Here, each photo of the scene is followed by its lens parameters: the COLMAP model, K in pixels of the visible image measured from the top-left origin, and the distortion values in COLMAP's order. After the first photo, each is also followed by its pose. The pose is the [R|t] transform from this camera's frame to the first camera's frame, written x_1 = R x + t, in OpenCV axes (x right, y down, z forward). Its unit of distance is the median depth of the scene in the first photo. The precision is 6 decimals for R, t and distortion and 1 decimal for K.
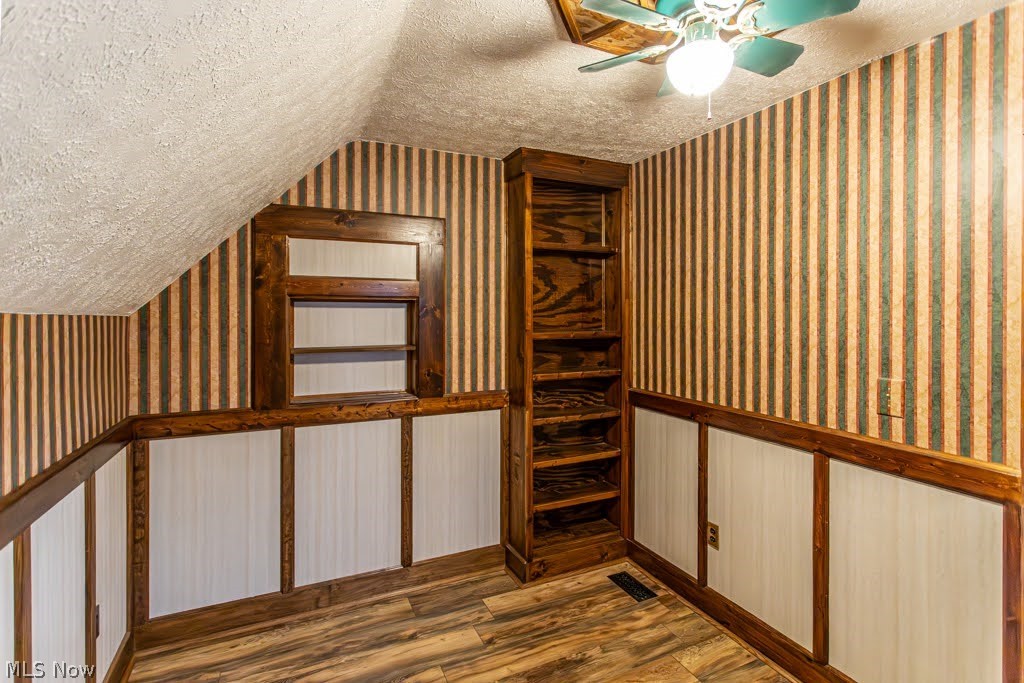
lens RADIAL K [[498.3, 0, 527.7], [0, 498.3, 314.0], [0, 0, 1]] dist [0.001419, 0.002359]
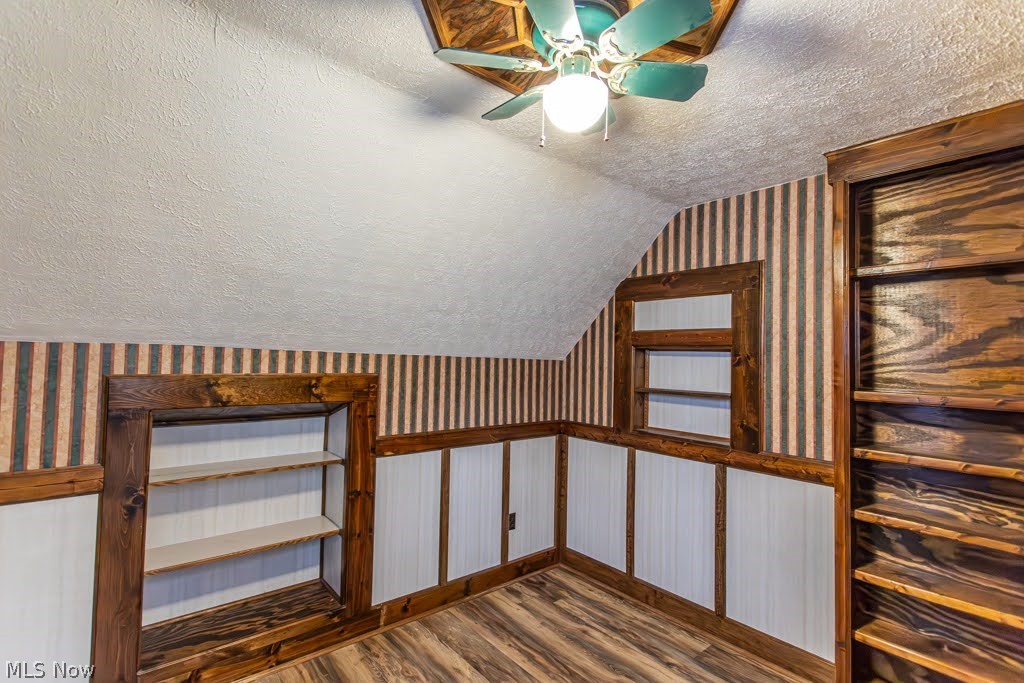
lens RADIAL K [[498.3, 0, 514.9], [0, 498.3, 341.4], [0, 0, 1]] dist [0.001419, 0.002359]
pose [[0.238254, -0.027180, -0.970823, 0.690673], [-0.023160, 0.999165, -0.033657, 0.000801], [0.970927, 0.030503, 0.237425, 0.376157]]
